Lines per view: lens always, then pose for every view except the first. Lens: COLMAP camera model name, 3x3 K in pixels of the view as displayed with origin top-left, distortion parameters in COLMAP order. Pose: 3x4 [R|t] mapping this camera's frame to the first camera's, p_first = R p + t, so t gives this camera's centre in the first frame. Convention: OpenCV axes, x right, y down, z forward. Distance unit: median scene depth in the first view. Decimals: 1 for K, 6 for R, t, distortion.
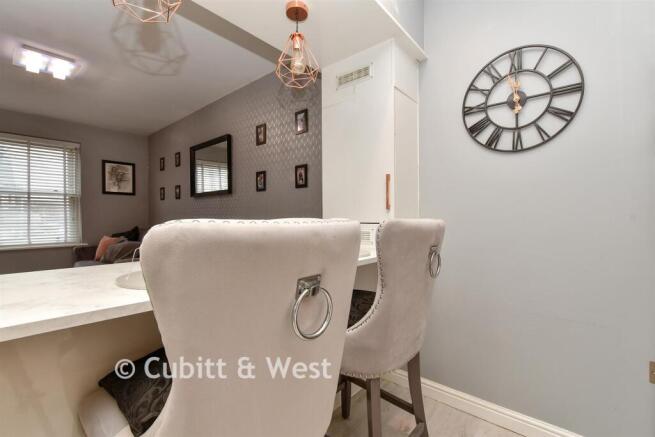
lens RADIAL K [[287.8, 0, 326.9], [0, 287.8, 218.7], [0, 0, 1]] dist [-0.016316, 0.000321]
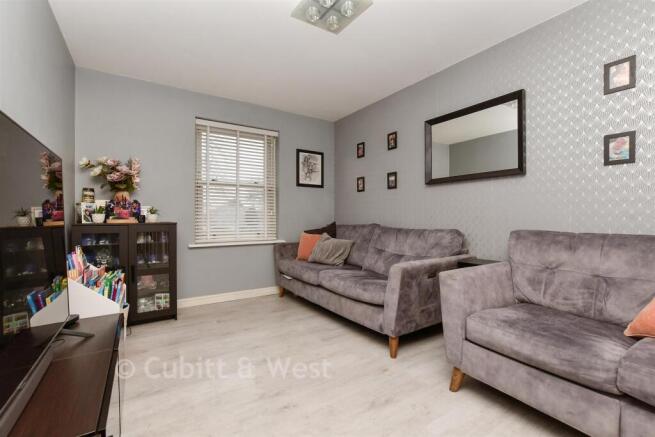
lens RADIAL K [[287.8, 0, 326.5], [0, 287.8, 217.3], [0, 0, 1]] dist [-0.016316, 0.000321]
pose [[0.958832, 0.007102, -0.283885, -0.431377], [-0.011081, 0.999862, -0.012415, 0.022675], [0.283758, 0.015049, 0.958778, 0.145115]]
